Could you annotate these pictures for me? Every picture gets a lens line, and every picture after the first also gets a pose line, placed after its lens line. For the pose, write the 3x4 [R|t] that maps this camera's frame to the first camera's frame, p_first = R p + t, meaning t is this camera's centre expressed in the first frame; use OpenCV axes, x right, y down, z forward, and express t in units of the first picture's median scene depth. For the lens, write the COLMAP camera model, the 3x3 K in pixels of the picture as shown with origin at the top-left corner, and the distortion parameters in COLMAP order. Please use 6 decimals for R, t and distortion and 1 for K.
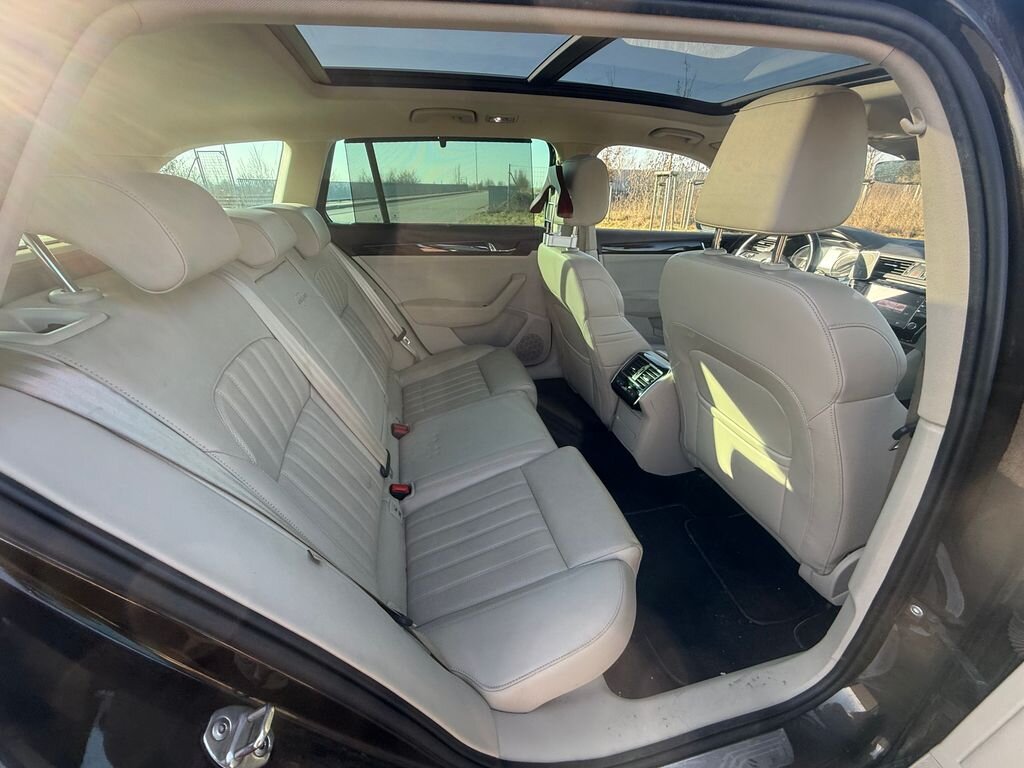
lens RADIAL K [[410.2, 0, 505.4], [0, 410.2, 383.9], [0, 0, 1]] dist [-0.000543, -0.000186]
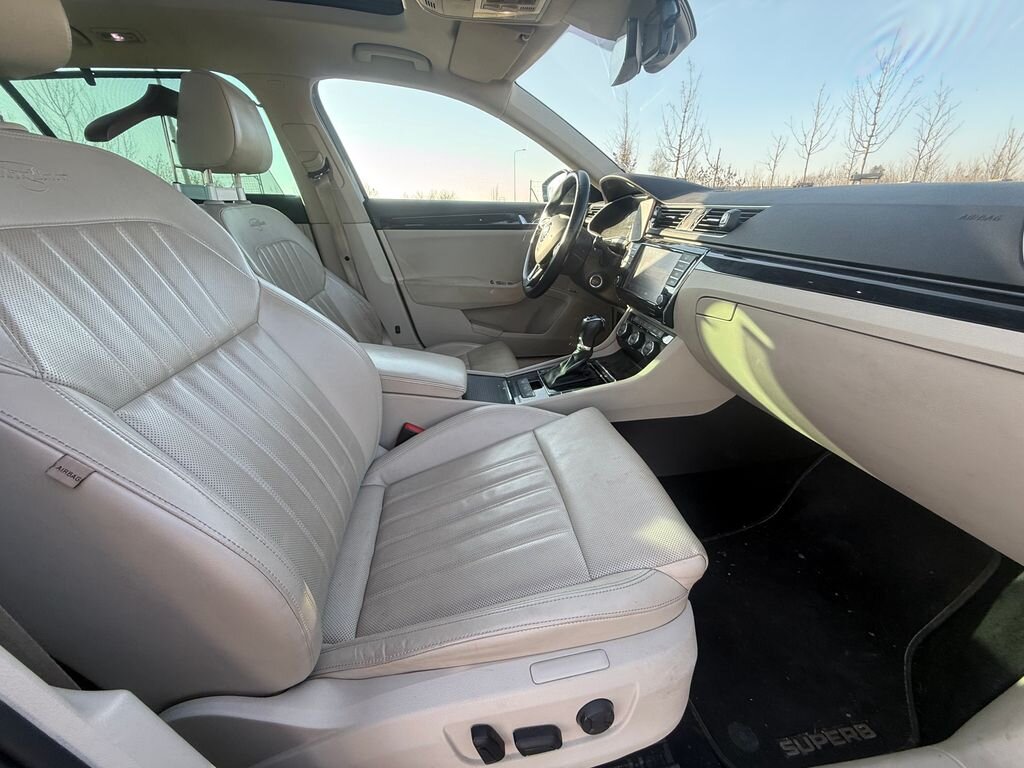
lens RADIAL K [[410.2, 0, 504.1], [0, 410.2, 381.3], [0, 0, 1]] dist [-0.000543, -0.000186]
pose [[0.995260, 0.017136, -0.095724, 0.724322], [-0.021544, 0.998746, -0.045201, 0.018050], [0.094829, 0.047049, 0.994381, 0.306053]]
